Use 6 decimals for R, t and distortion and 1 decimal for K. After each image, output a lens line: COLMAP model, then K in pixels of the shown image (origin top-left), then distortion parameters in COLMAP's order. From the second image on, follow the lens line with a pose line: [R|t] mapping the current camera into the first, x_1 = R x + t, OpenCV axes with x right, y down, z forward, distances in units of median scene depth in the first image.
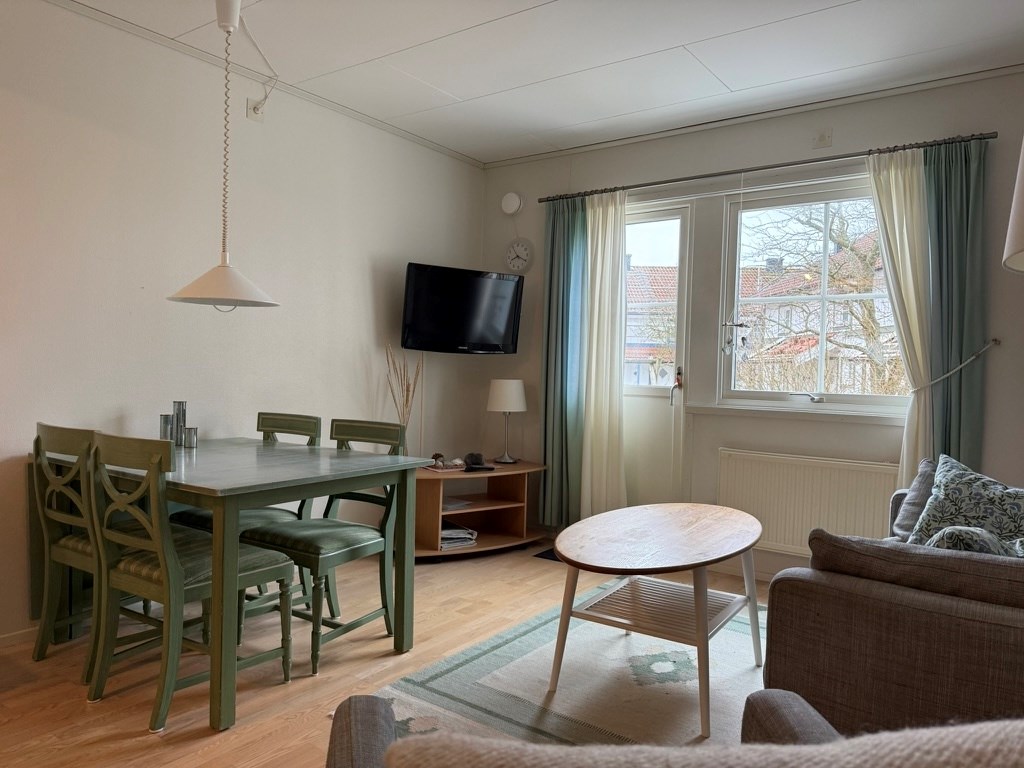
lens RADIAL K [[711.7, 0, 520.3], [0, 711.7, 385.5], [0, 0, 1]] dist [0.076973, -0.149585]
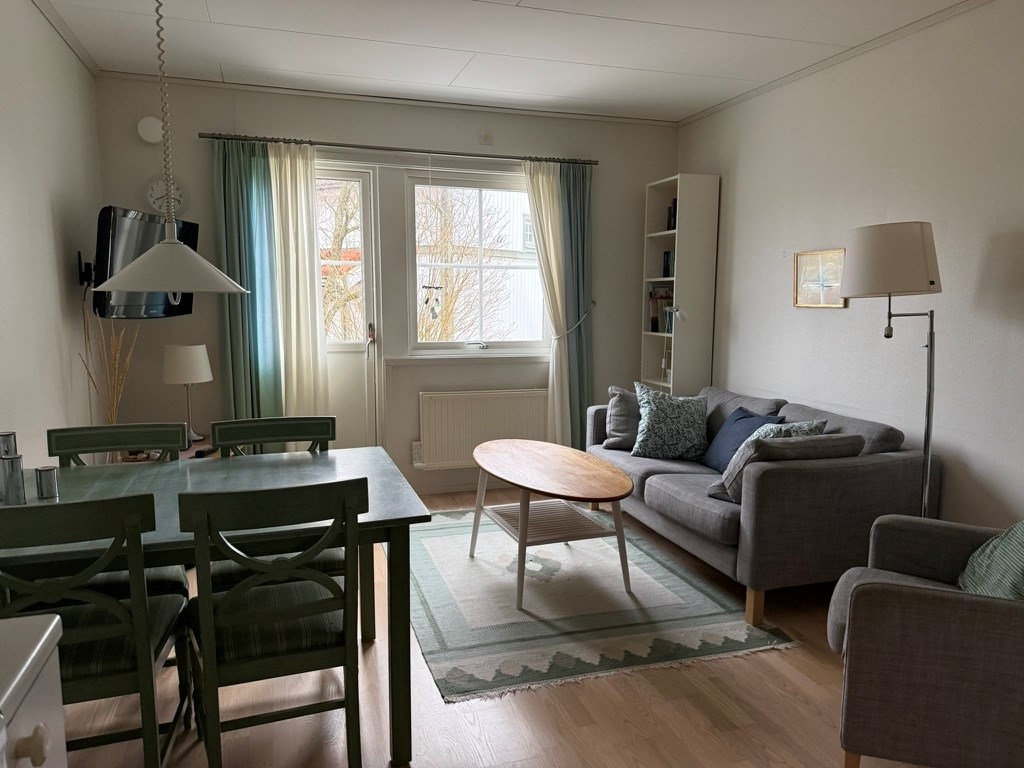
lens RADIAL K [[711.7, 0, 520.3], [0, 711.7, 385.5], [0, 0, 1]] dist [0.076973, -0.149585]
pose [[0.578203, -0.121375, 0.806814, -0.550678], [0.026114, 0.991119, 0.130387, -0.070784], [-0.815475, -0.054321, 0.576238, 0.191999]]
